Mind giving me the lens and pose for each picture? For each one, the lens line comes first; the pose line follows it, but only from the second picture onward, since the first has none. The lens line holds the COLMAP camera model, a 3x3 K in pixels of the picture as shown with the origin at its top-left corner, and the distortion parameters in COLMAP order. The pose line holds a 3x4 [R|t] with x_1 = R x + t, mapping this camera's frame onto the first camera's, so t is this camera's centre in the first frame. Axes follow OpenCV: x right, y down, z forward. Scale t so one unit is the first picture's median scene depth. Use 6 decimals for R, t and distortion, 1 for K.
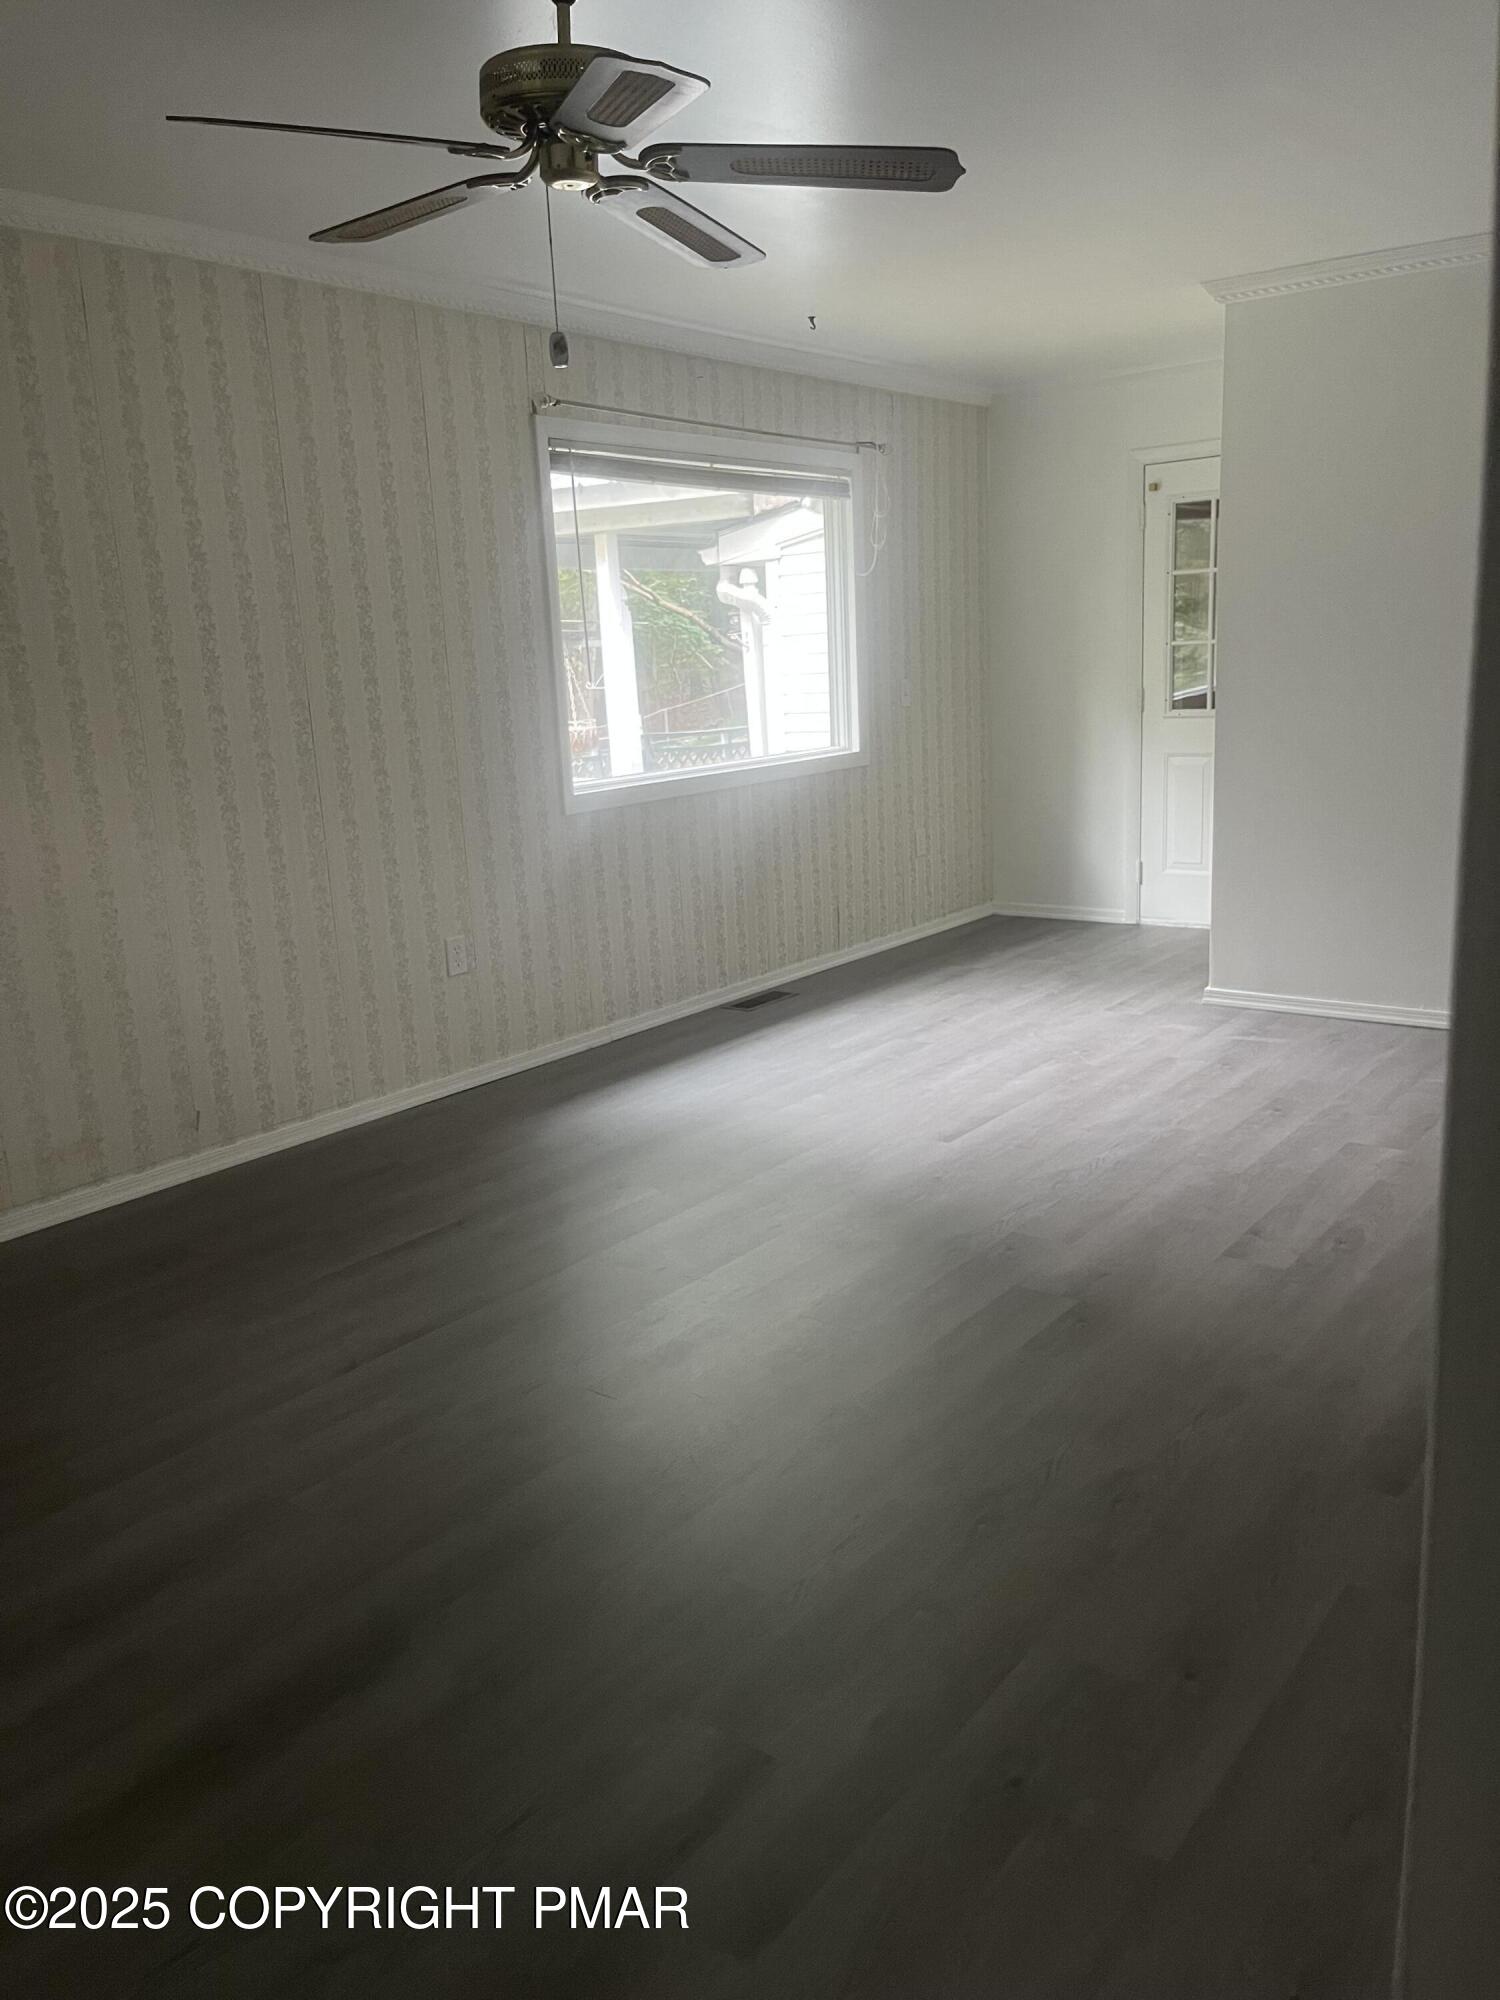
lens RADIAL K [[1530.7, 0, 747.8], [0, 1530.7, 1015.8], [0, 0, 1]] dist [0.031308, -0.001342]
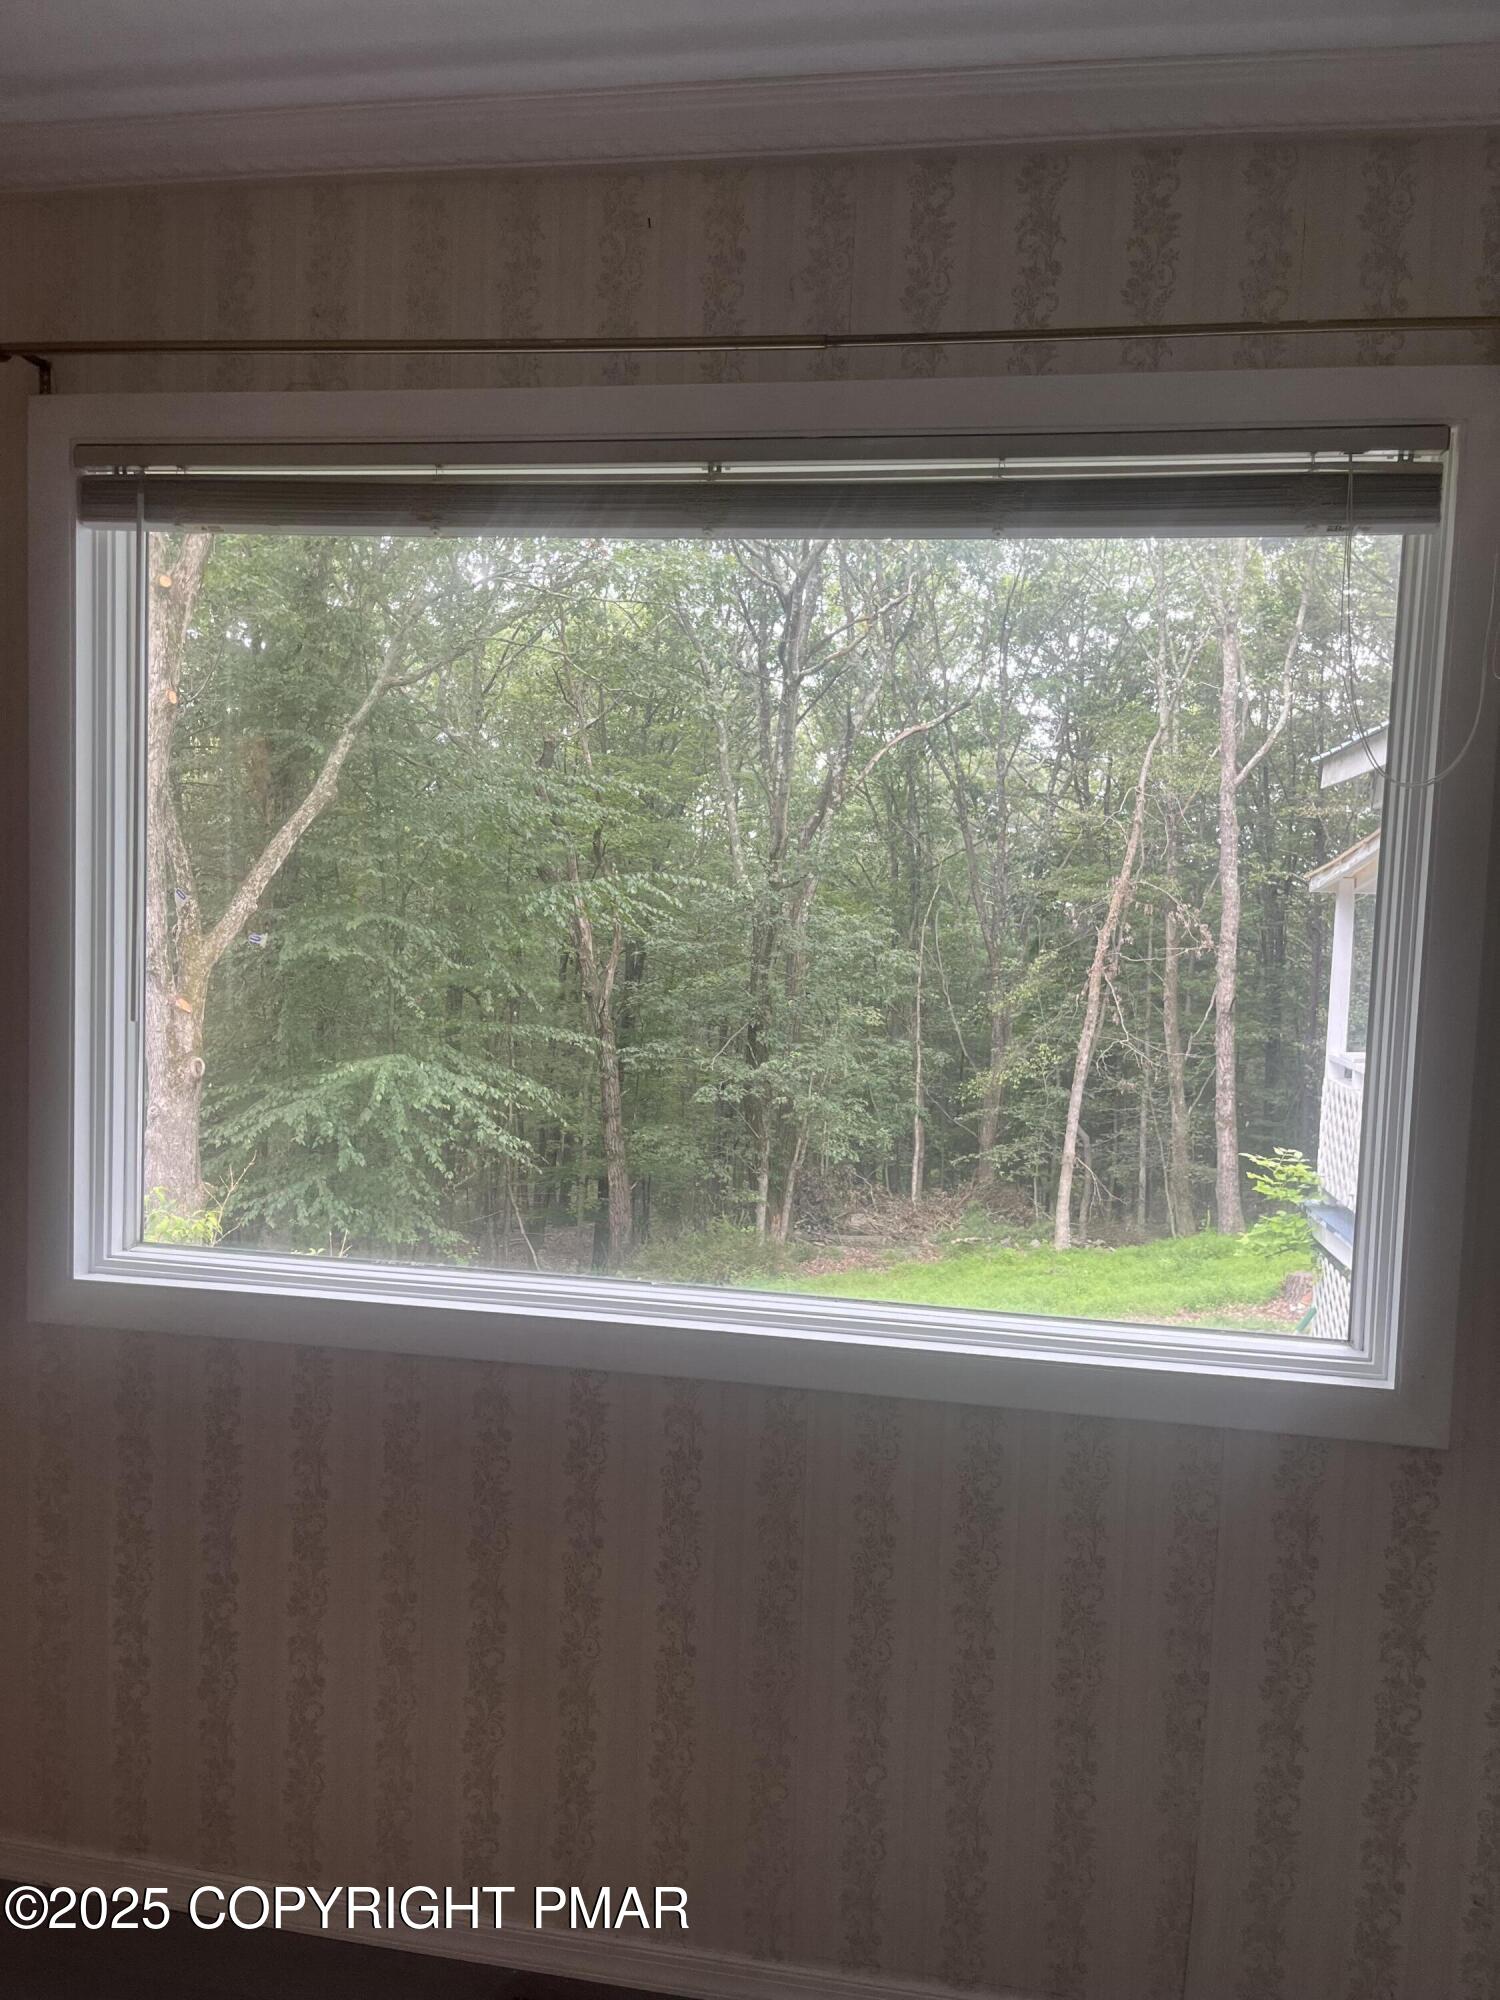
lens RADIAL K [[1530.7, 0, 747.8], [0, 1530.7, 1015.8], [0, 0, 1]] dist [0.031308, -0.001342]
pose [[0.461504, 0.125261, -0.878250, 0.288861], [-0.266056, 0.963955, -0.002322, -0.231304], [0.846303, 0.234735, 0.478195, 0.836927]]
